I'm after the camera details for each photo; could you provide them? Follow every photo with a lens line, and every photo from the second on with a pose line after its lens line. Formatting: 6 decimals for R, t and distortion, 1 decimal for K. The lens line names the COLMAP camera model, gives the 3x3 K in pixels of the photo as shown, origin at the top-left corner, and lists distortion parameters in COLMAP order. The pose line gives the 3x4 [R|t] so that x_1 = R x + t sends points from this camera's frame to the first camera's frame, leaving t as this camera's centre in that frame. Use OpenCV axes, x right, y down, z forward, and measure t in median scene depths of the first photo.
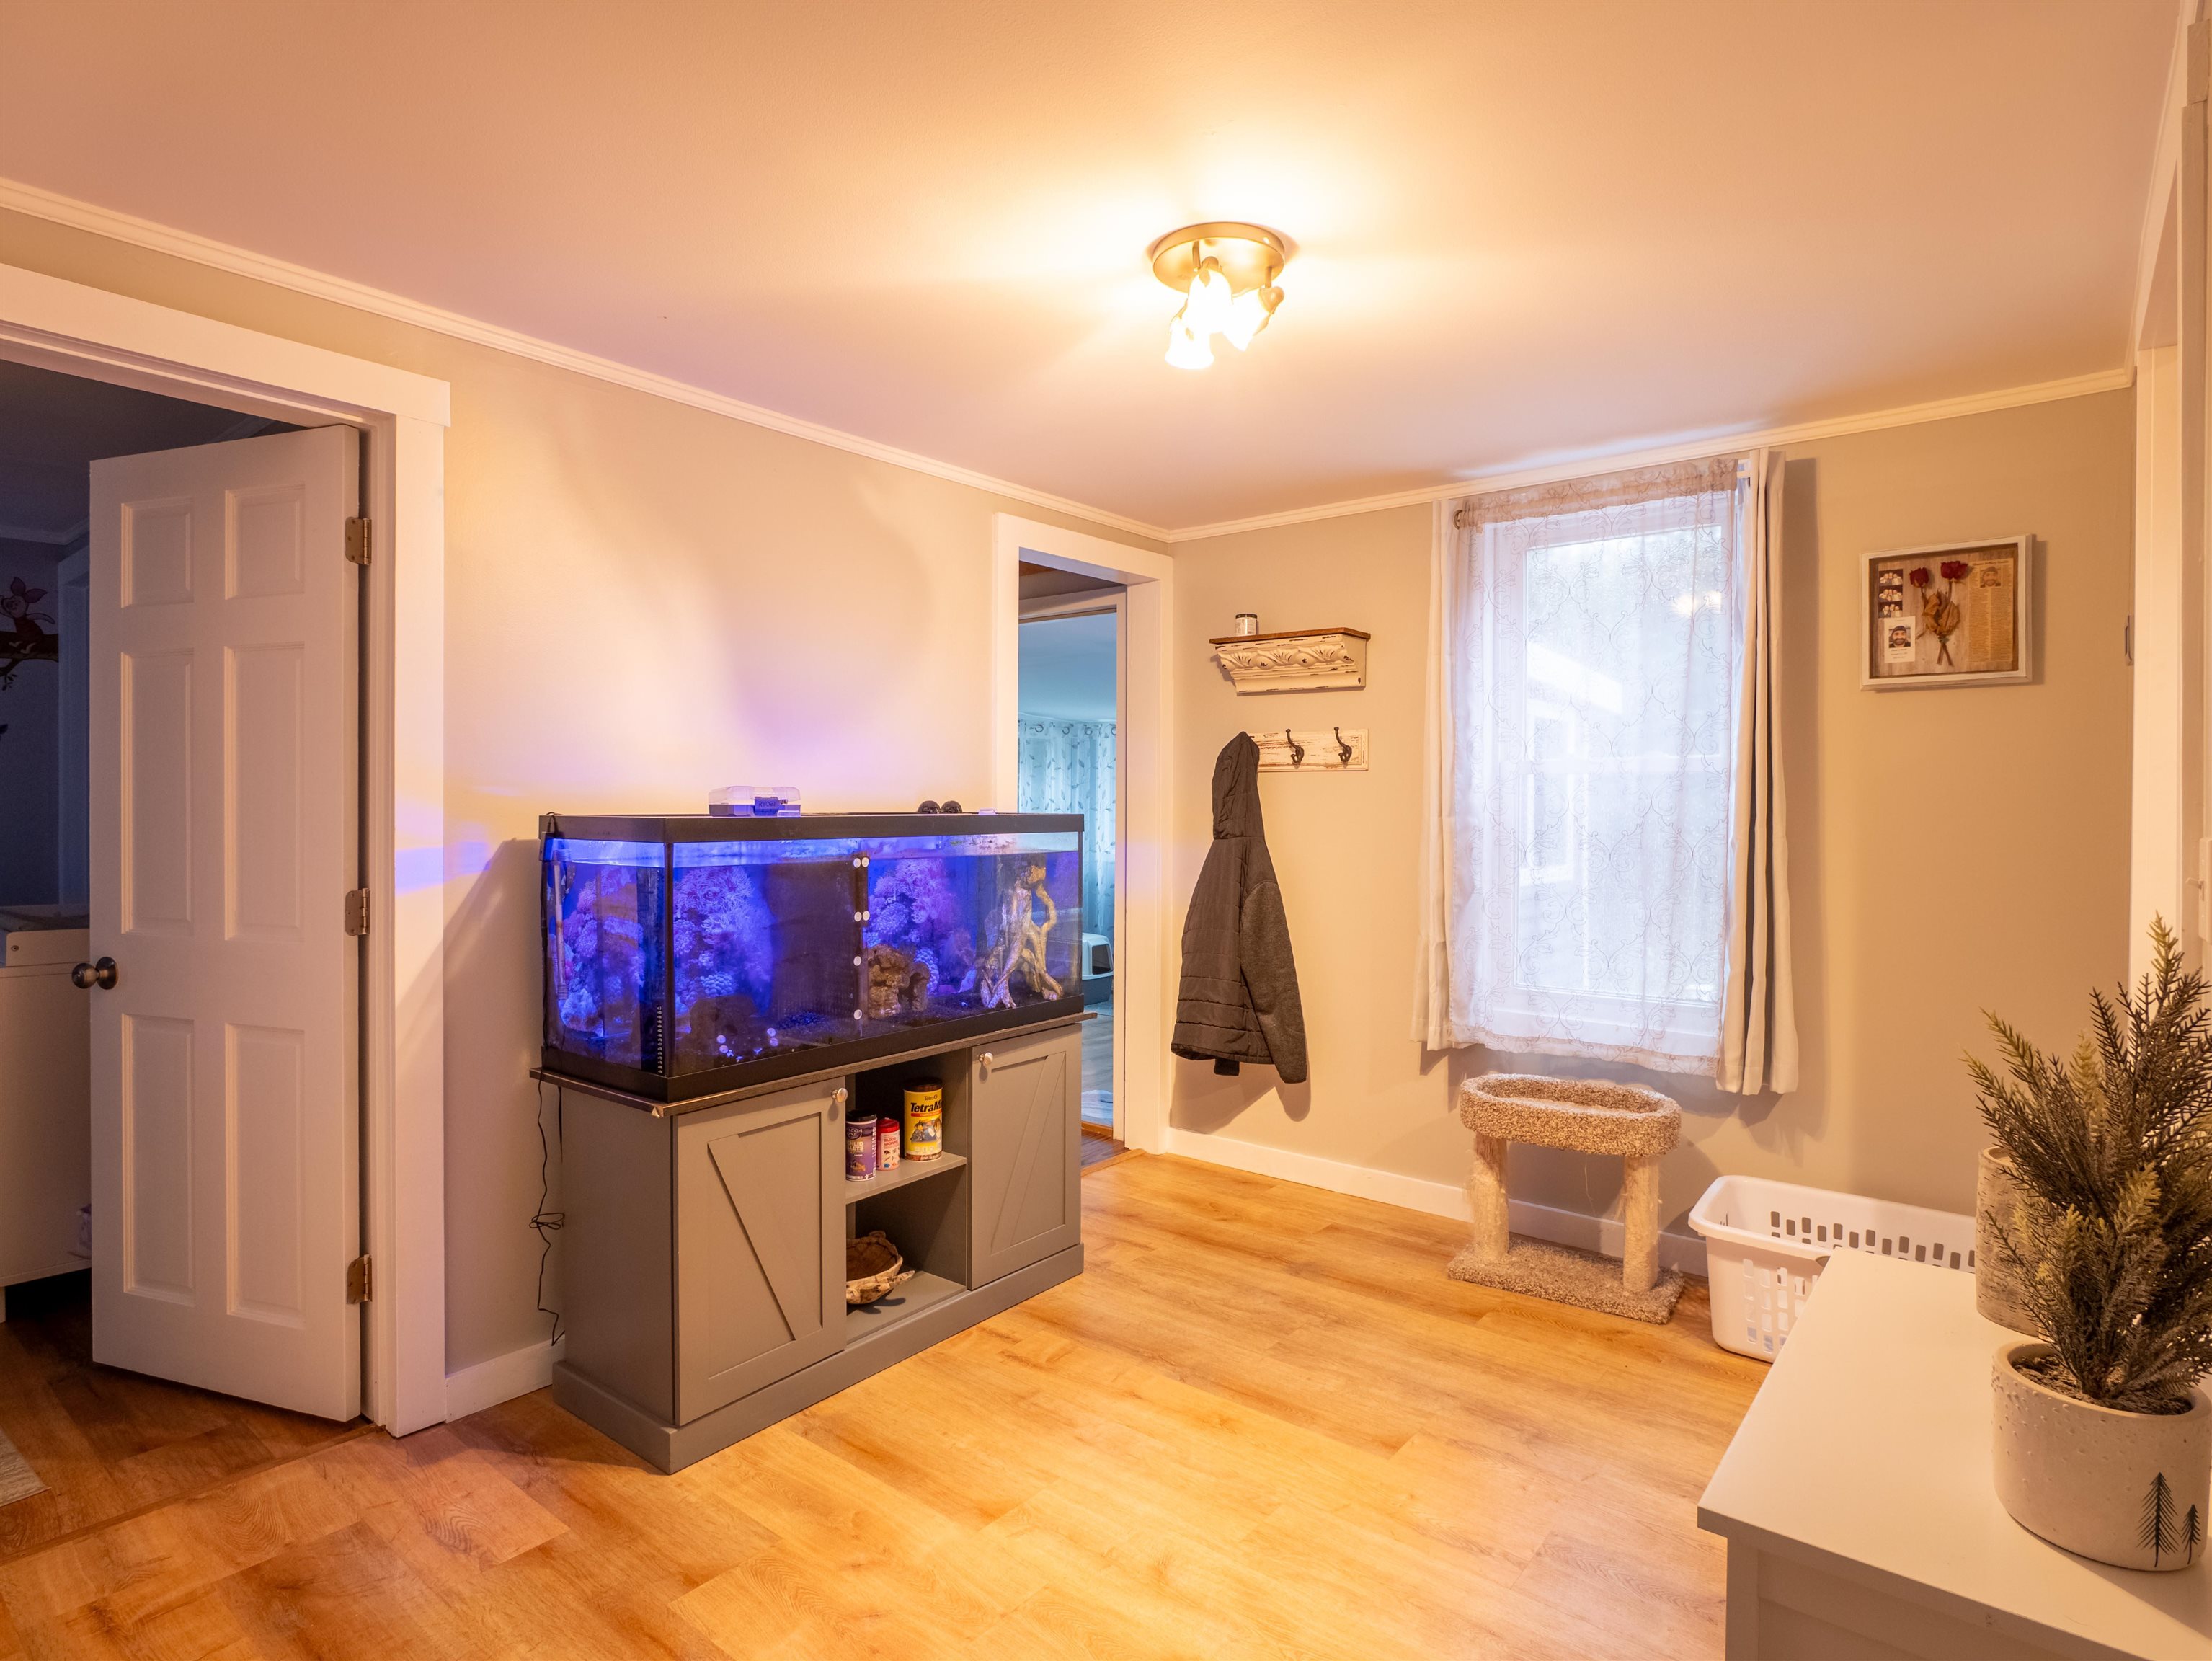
lens RADIAL K [[1195.6, 0, 1127.8], [0, 1195.6, 817.2], [0, 0, 1]] dist [-0.019047, 0.005427]
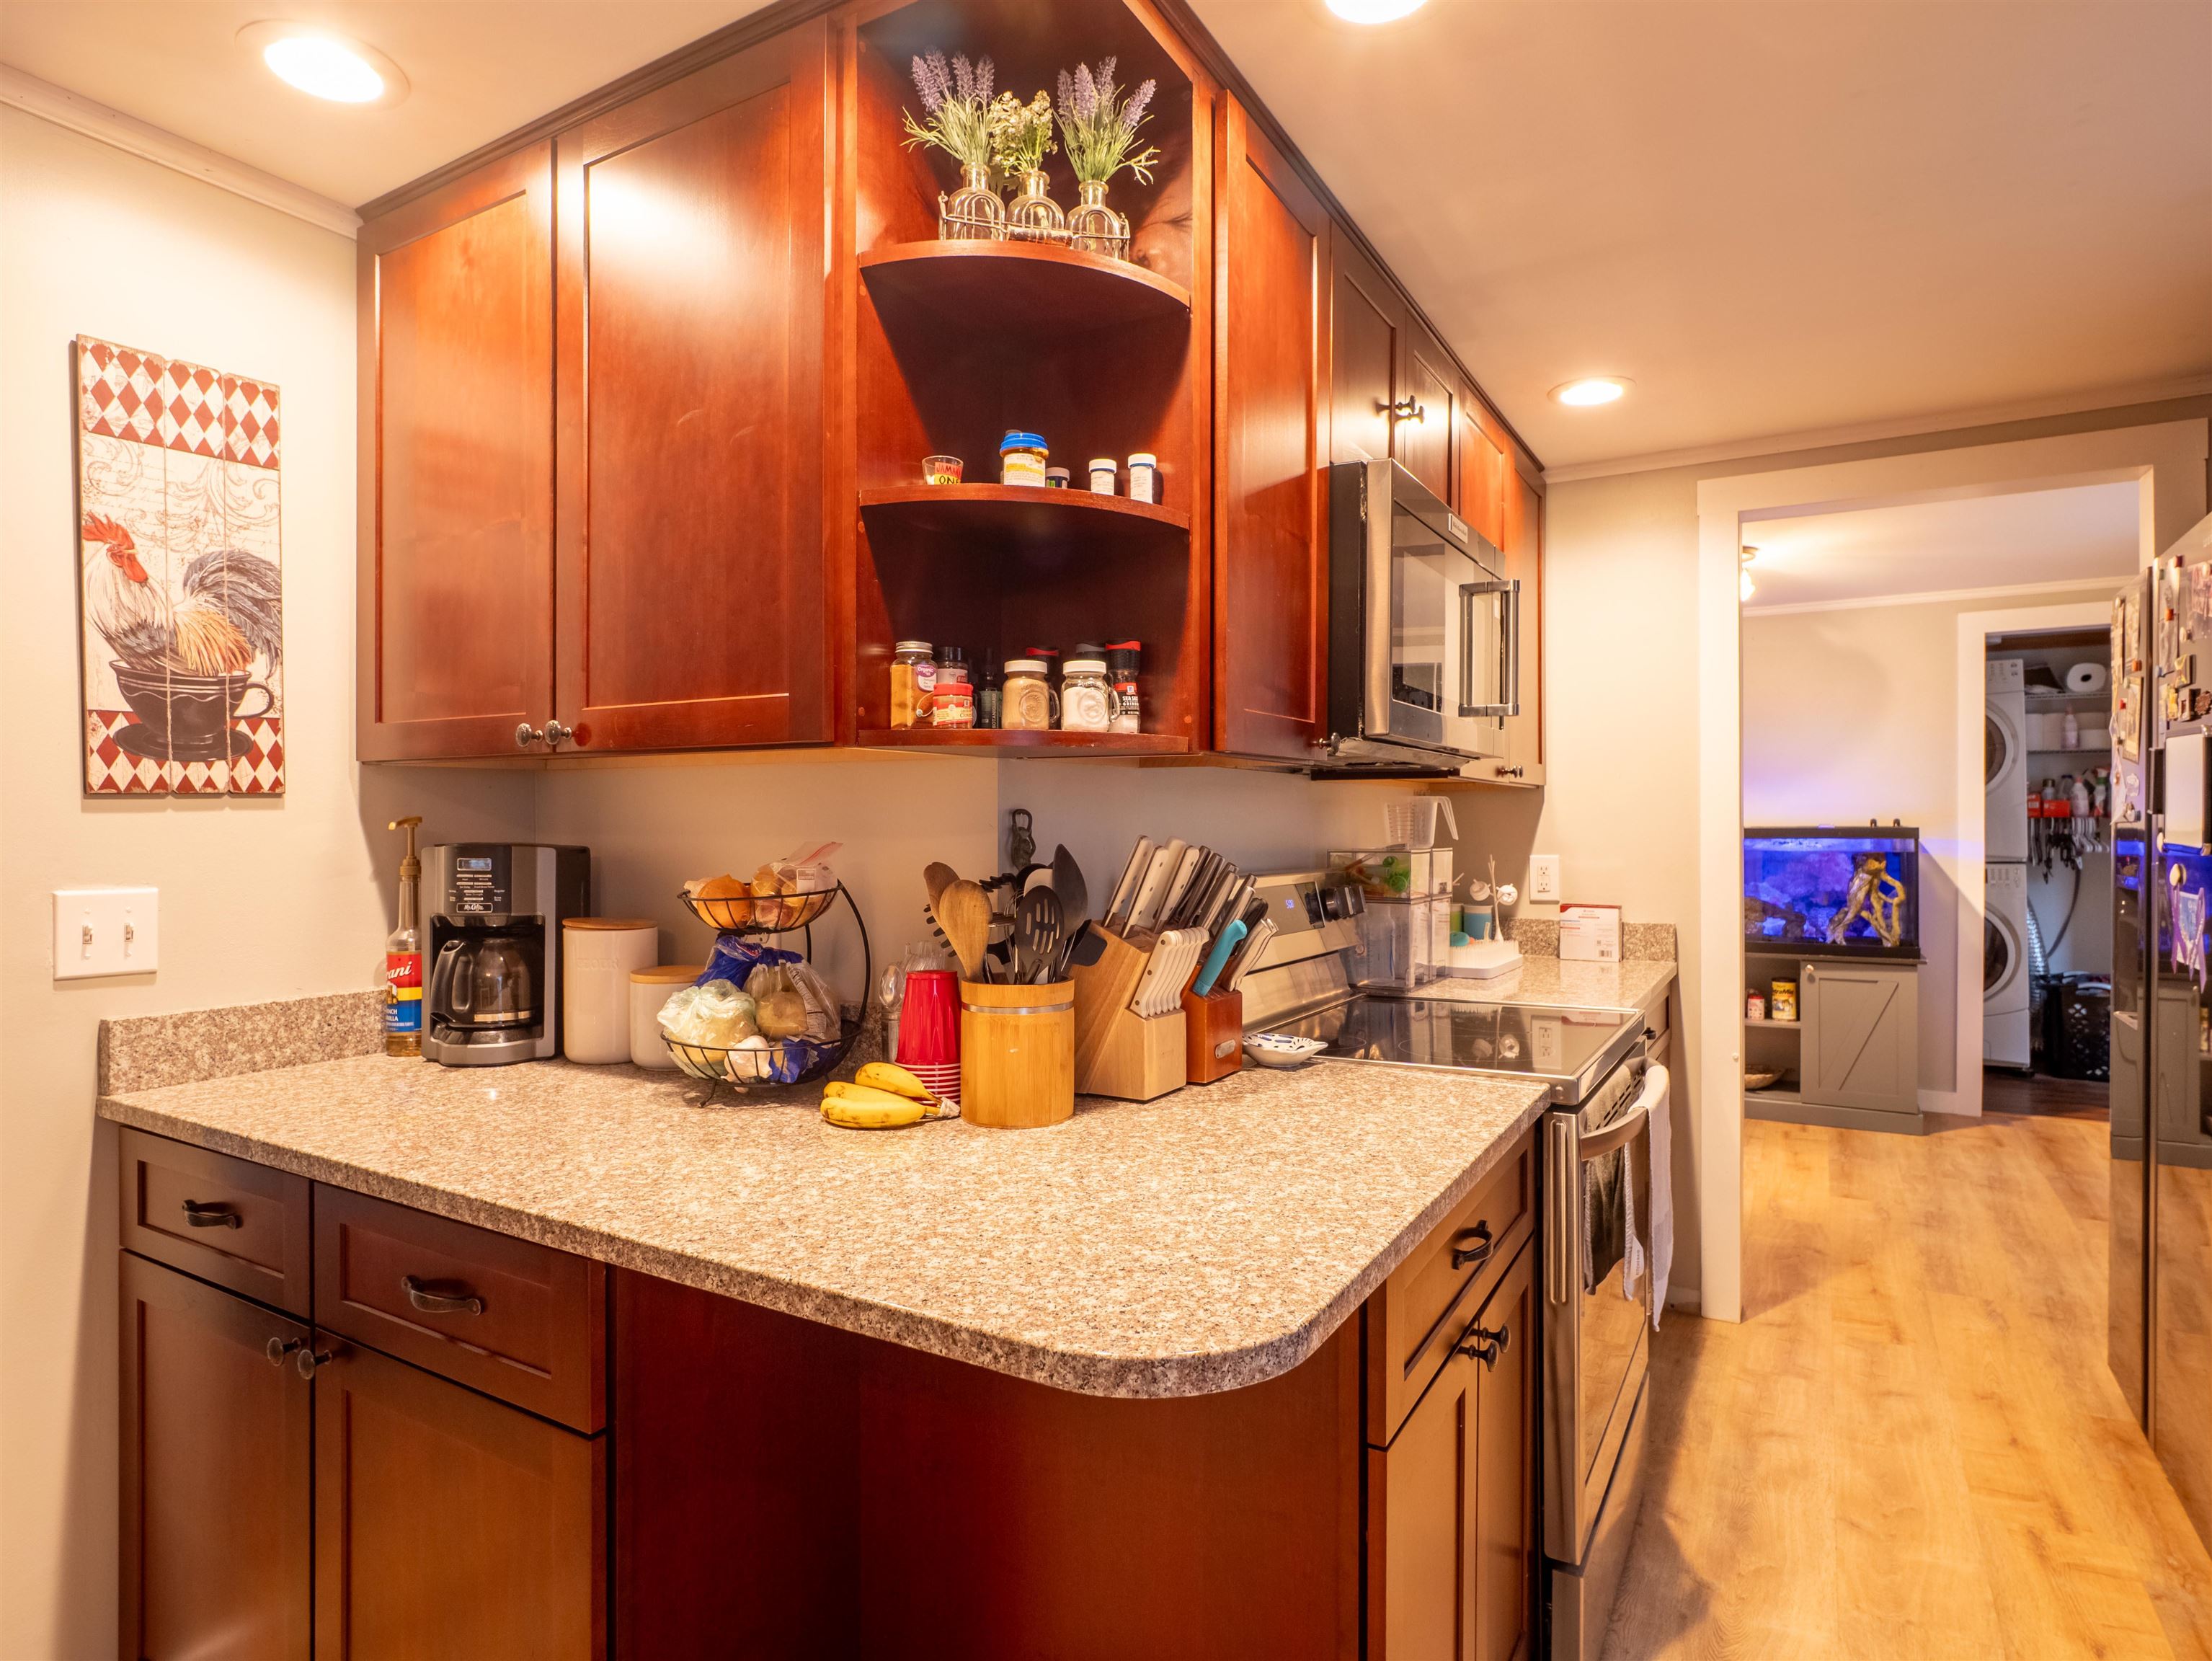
lens RADIAL K [[1195.6, 0, 1108.2], [0, 1195.6, 824.2], [0, 0, 1]] dist [-0.019047, 0.005427]
pose [[0.127110, -0.004122, -0.991880, 1.478589], [-0.006536, 0.999966, -0.004993, 0.009616], [0.991867, 0.007117, 0.127078, -0.222481]]
